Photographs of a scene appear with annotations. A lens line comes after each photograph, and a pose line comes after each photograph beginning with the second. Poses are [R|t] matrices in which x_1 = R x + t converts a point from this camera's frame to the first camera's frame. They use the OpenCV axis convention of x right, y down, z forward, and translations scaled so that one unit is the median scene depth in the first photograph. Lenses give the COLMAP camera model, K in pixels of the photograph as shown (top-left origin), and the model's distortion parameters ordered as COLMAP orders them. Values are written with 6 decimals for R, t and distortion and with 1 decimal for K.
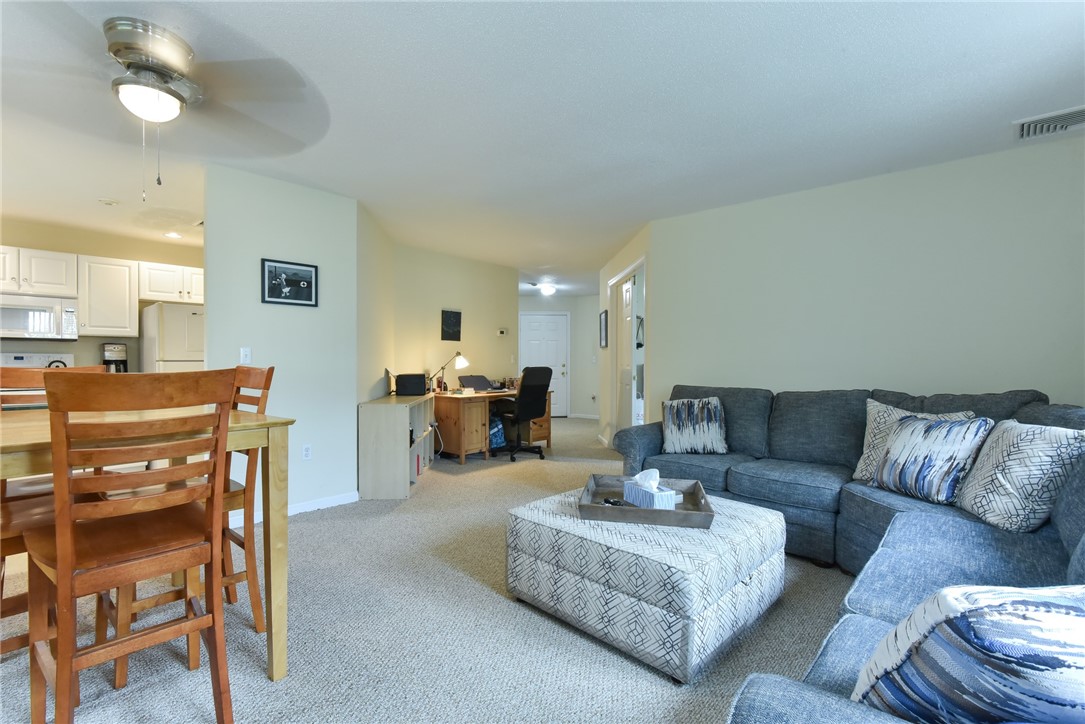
lens RADIAL K [[500.5, 0, 542.5], [0, 500.5, 362.0], [0, 0, 1]] dist [-0.001257, -0.000976]
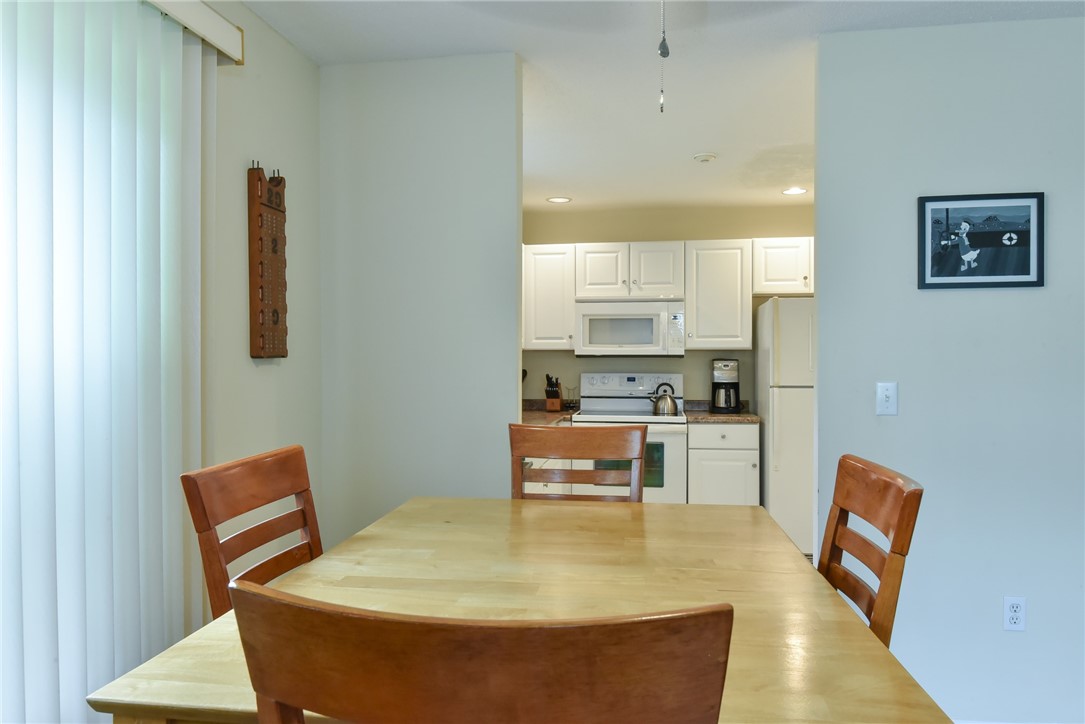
lens RADIAL K [[726.3, 0, 542.5], [0, 726.3, 362.0], [0, 0, 1]] dist [-0.019948, -0.004019]
pose [[0.525289, 0.004954, -0.850909, -0.129264], [-0.002833, 0.999988, 0.004073, -0.040433], [0.850919, 0.000271, 0.525297, 0.265180]]
